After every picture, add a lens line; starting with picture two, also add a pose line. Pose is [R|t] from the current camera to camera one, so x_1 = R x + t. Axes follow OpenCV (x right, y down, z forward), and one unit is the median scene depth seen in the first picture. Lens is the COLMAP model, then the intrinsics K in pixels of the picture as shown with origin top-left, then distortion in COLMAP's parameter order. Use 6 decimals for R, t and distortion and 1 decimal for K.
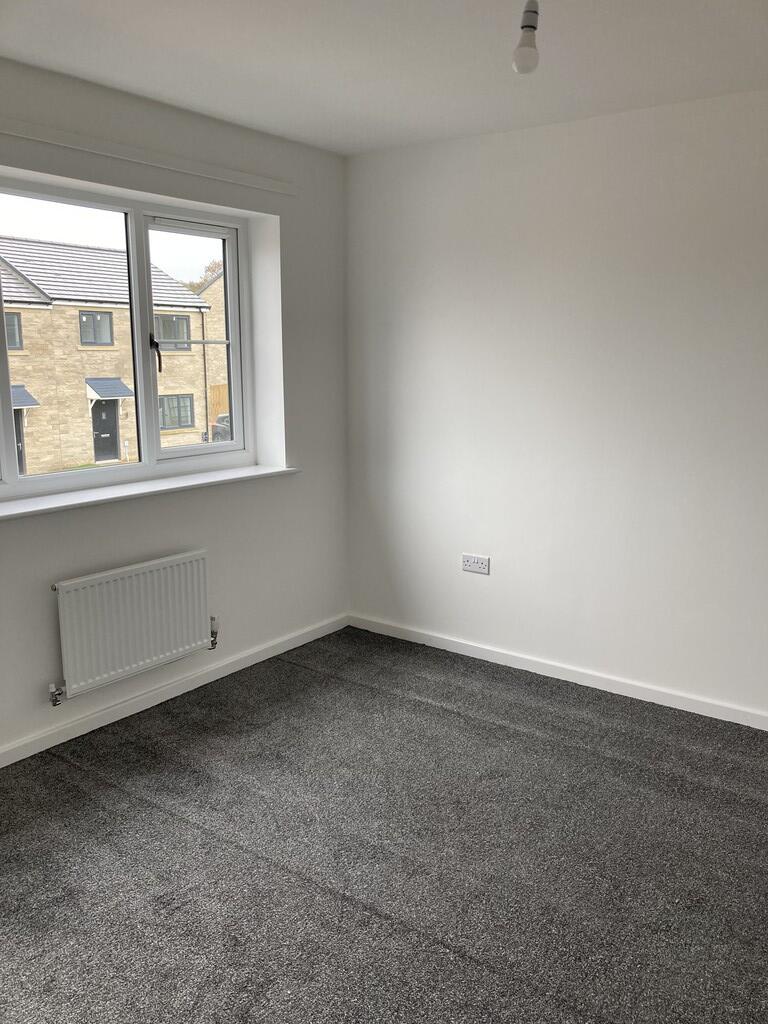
lens RADIAL K [[841.8, 0, 384.2], [0, 841.8, 516.3], [0, 0, 1]] dist [0.030337, -0.001312]
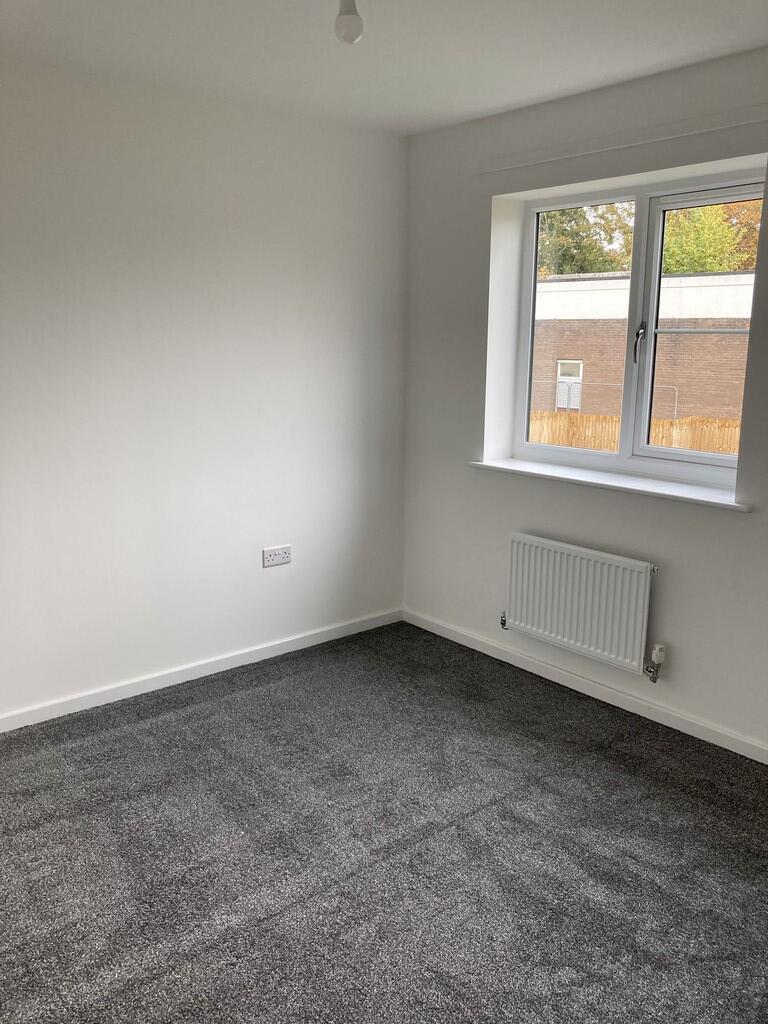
lens RADIAL K [[841.8, 0, 385.3], [0, 841.8, 508.5], [0, 0, 1]] dist [0.030337, -0.001312]
pose [[-0.216258, 0.195075, -0.956649, 0.794283], [-0.204508, 0.949049, 0.239756, -0.201232], [0.954677, 0.247491, -0.165345, 1.003728]]
